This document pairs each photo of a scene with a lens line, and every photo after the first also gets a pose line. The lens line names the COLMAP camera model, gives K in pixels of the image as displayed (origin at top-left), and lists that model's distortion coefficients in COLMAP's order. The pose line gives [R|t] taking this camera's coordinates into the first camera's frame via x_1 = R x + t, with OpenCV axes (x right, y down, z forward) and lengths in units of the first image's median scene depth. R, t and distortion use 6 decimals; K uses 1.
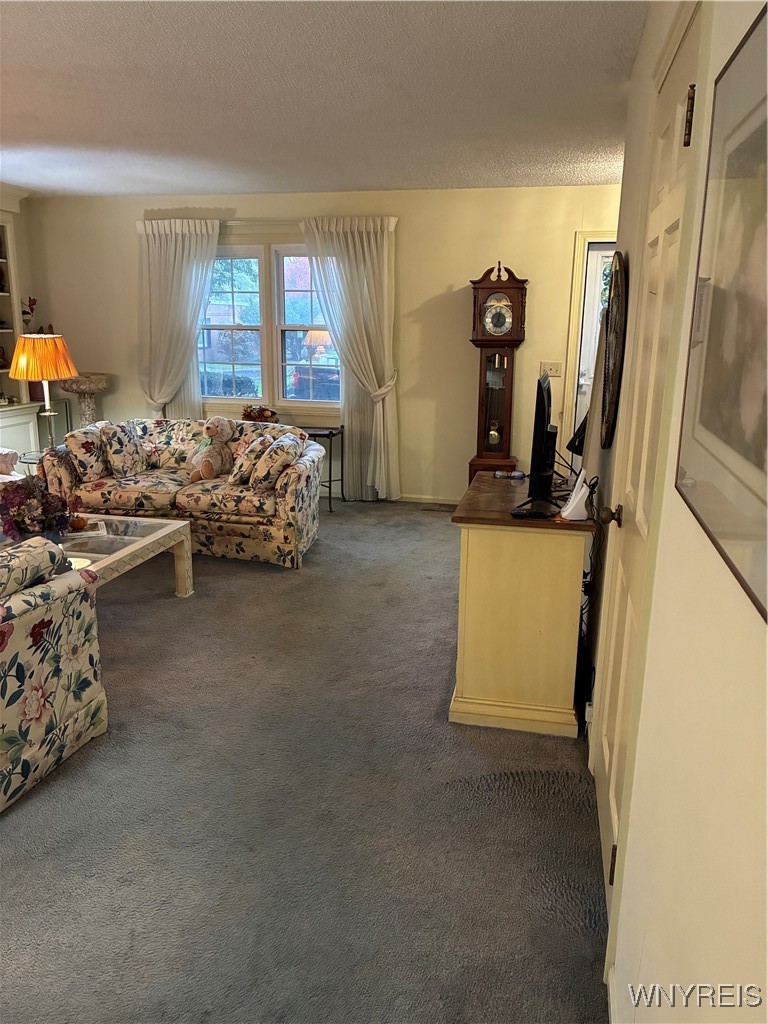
lens RADIAL K [[776.6, 0, 379.2], [0, 776.6, 506.2], [0, 0, 1]] dist [0.047125, -0.059618]
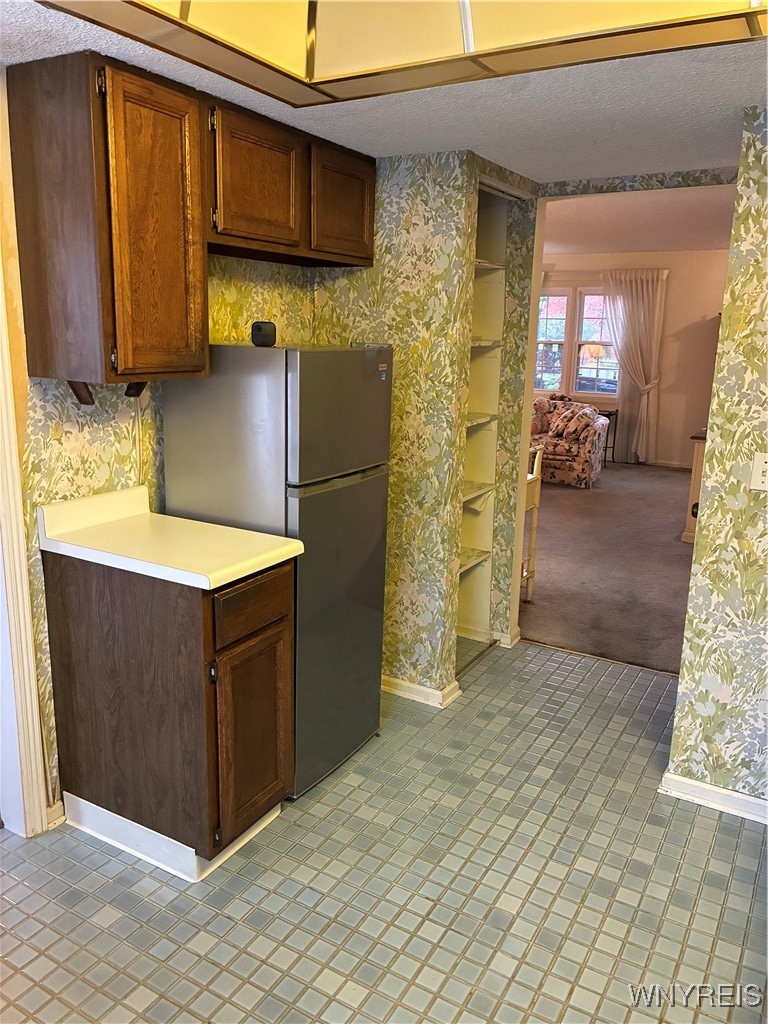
lens RADIAL K [[776.6, 0, 389.6], [0, 776.6, 507.2], [0, 0, 1]] dist [0.047125, -0.059618]
pose [[0.957495, 0.074391, -0.278692, -0.045971], [-0.079607, 0.996799, -0.007430, 0.163300], [0.277247, 0.029300, 0.960352, -0.690962]]
